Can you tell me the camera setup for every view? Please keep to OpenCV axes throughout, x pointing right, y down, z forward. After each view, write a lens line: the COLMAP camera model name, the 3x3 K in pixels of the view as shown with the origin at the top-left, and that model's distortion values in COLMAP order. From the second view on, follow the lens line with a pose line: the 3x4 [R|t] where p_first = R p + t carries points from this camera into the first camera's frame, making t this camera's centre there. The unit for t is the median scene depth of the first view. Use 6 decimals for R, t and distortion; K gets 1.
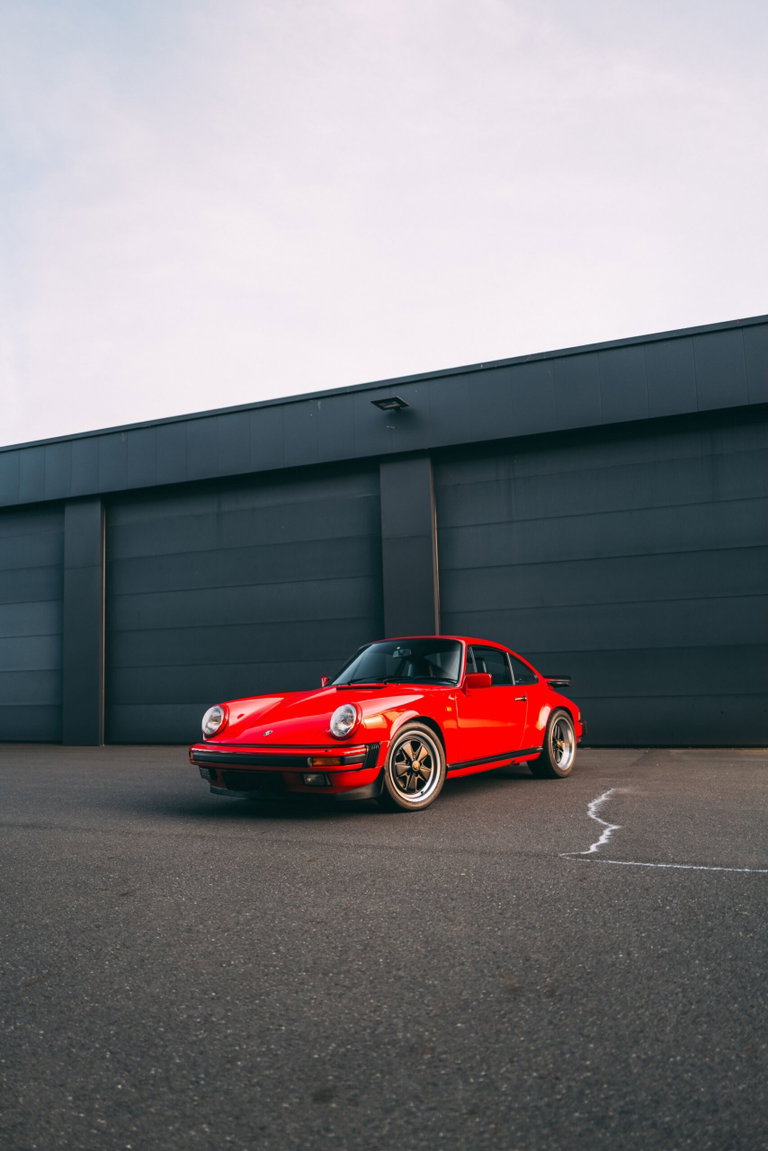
lens RADIAL K [[859.6, 0, 387.6], [0, 859.6, 571.4], [0, 0, 1]] dist [-0.025628, 0.035958]
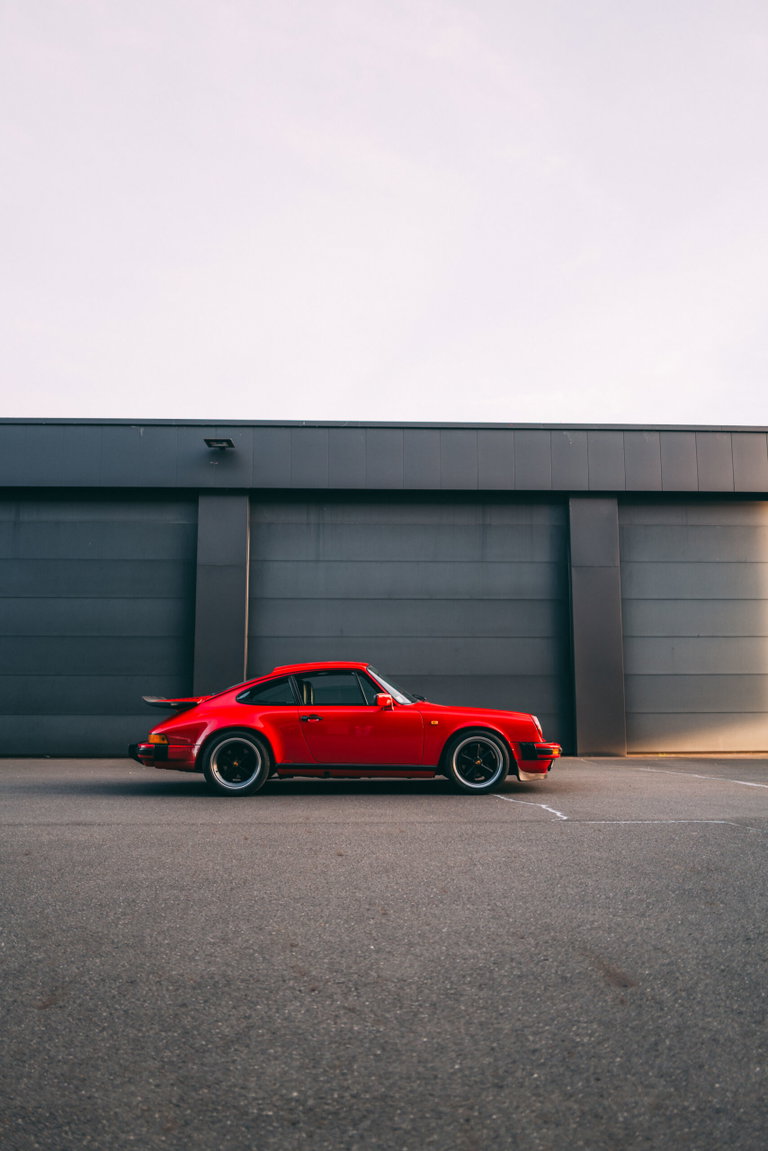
lens RADIAL K [[859.6, 0, 386.5], [0, 859.6, 568.6], [0, 0, 1]] dist [-0.025628, 0.035958]
pose [[0.903836, 0.084603, 0.419432, -0.242292], [-0.075688, 0.996412, -0.037884, -0.010207], [-0.421132, 0.002495, 0.906996, -0.080754]]
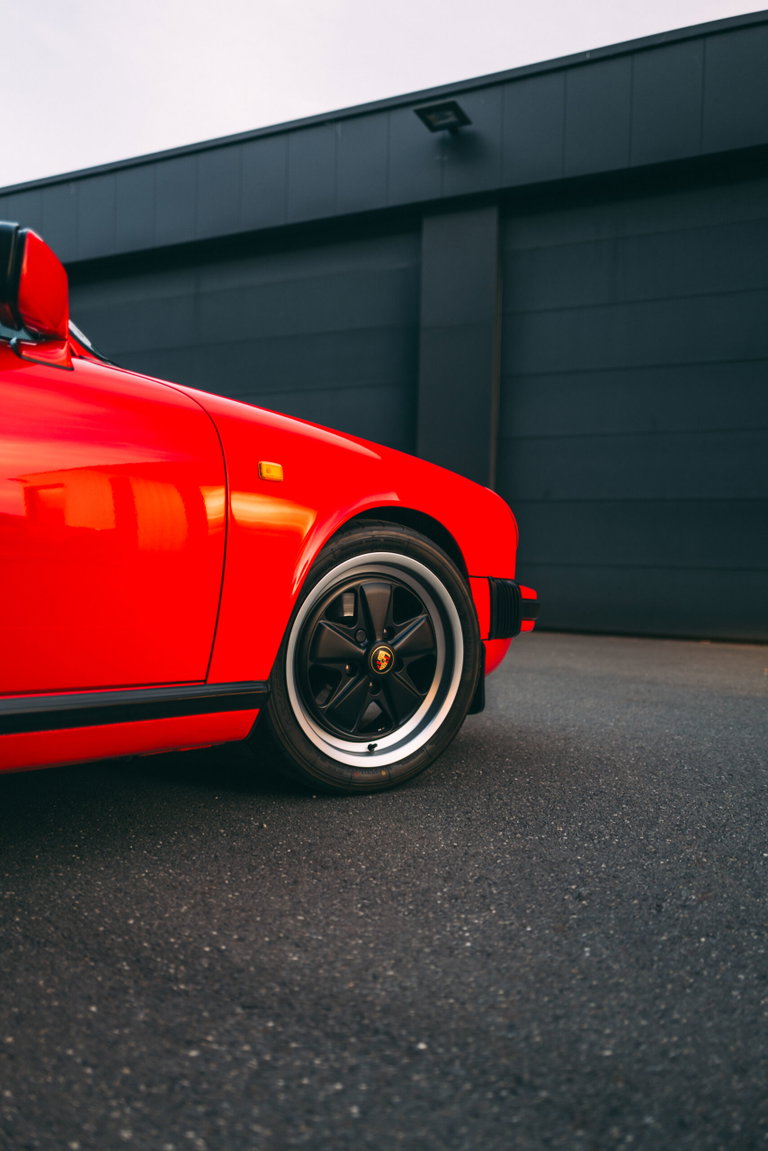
lens RADIAL K [[859.6, 0, 385.5], [0, 859.6, 565.7], [0, 0, 1]] dist [-0.025628, 0.035958]
pose [[0.997540, 0.056143, -0.041974, 0.005682], [-0.050592, 0.991081, 0.123283, 0.067151], [0.048521, -0.120857, 0.991483, 0.290195]]
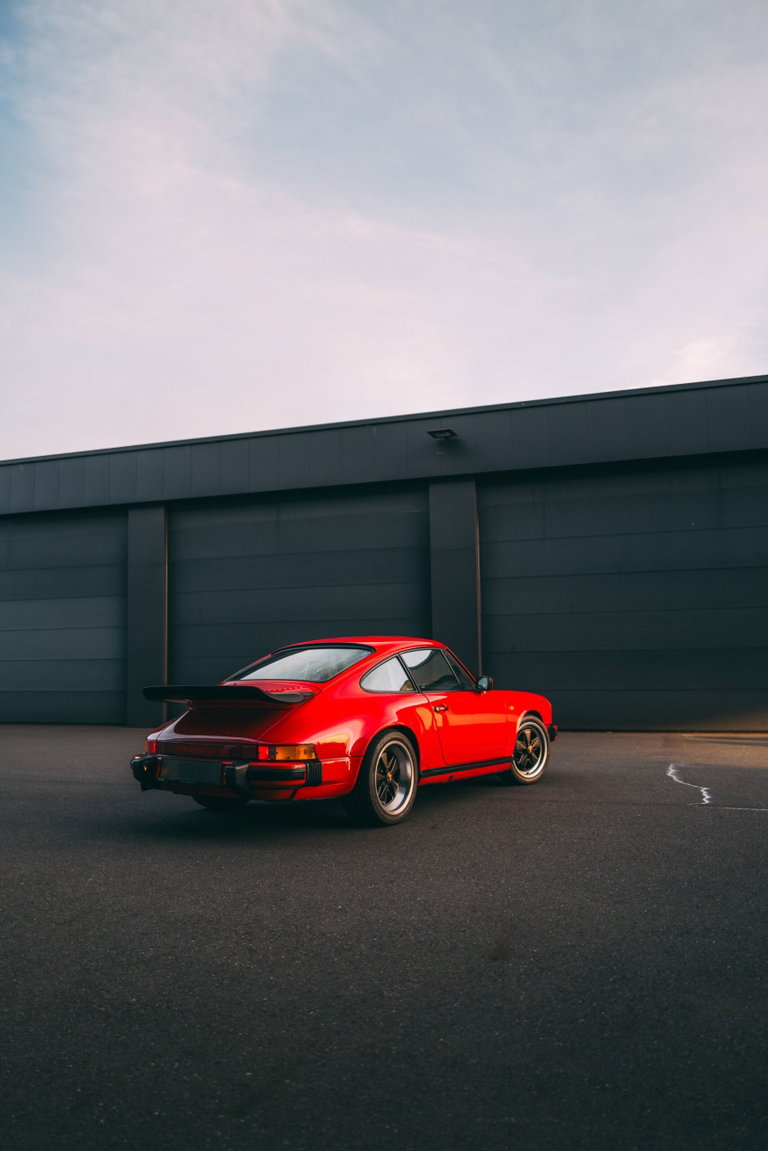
lens RADIAL K [[859.6, 0, 387.2], [0, 859.6, 573.4], [0, 0, 1]] dist [-0.025628, 0.035958]
pose [[0.997549, 0.018159, 0.067570, -0.140799], [-0.019661, 0.999573, 0.021634, -0.030346], [-0.067148, -0.022909, 0.997480, -0.143481]]
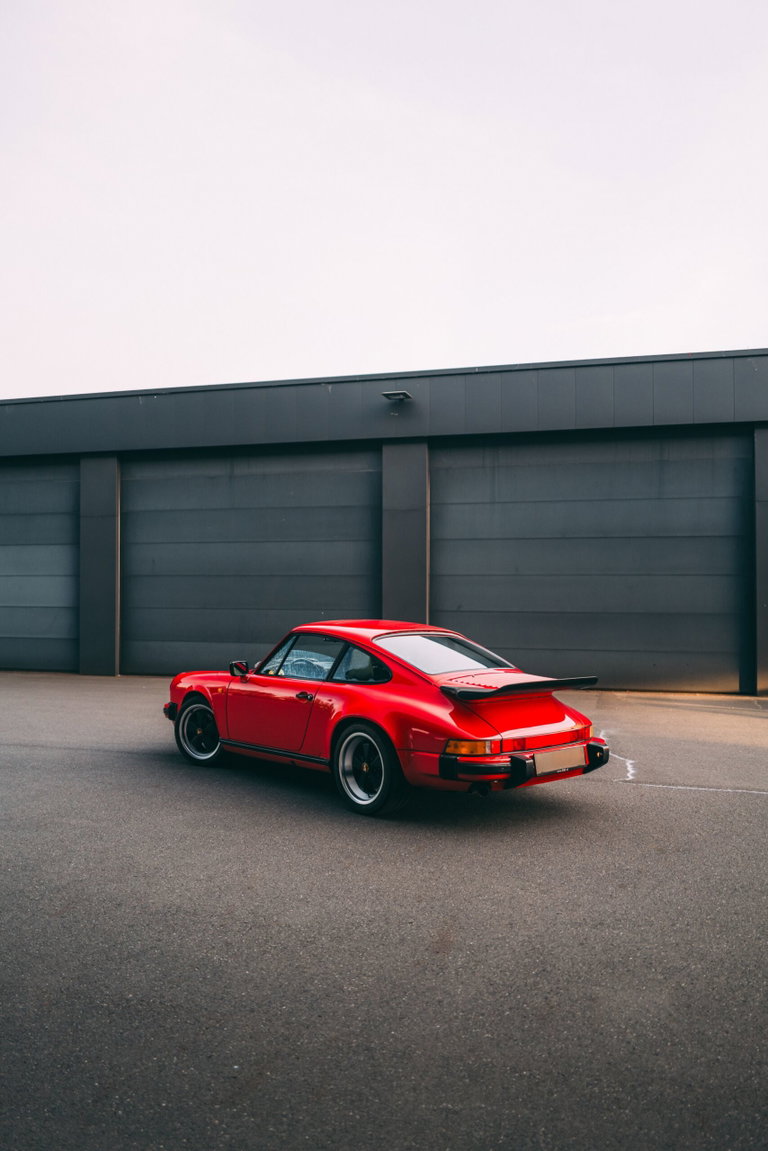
lens RADIAL K [[859.6, 0, 387.3], [0, 859.6, 571.1], [0, 0, 1]] dist [-0.025628, 0.035958]
pose [[0.990989, 0.032872, 0.129849, -0.149300], [-0.045599, 0.994308, 0.096292, -0.067744], [-0.125944, -0.101345, 0.986847, -0.171597]]
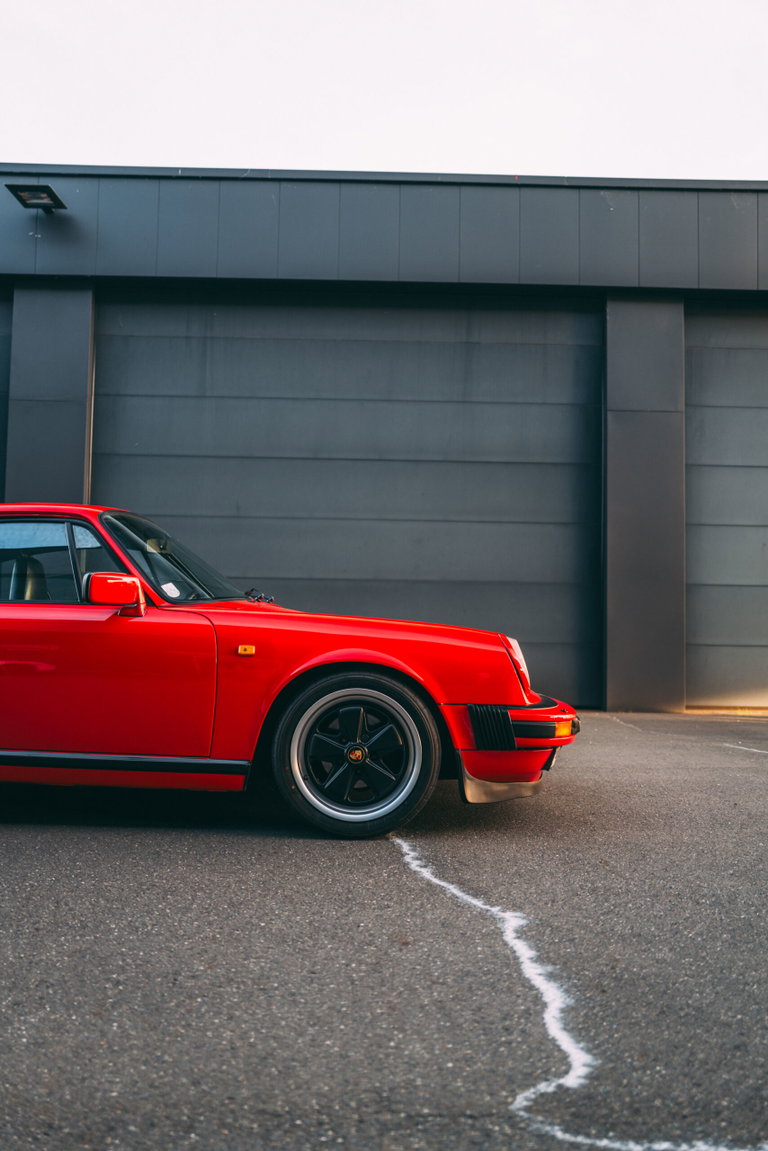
lens RADIAL K [[859.6, 0, 388.4], [0, 859.6, 563.9], [0, 0, 1]] dist [-0.025628, 0.035958]
pose [[0.914364, 0.068960, 0.398977, 0.006826], [-0.090758, 0.995223, 0.035981, 0.040600], [-0.394590, -0.069110, 0.916255, 0.247434]]
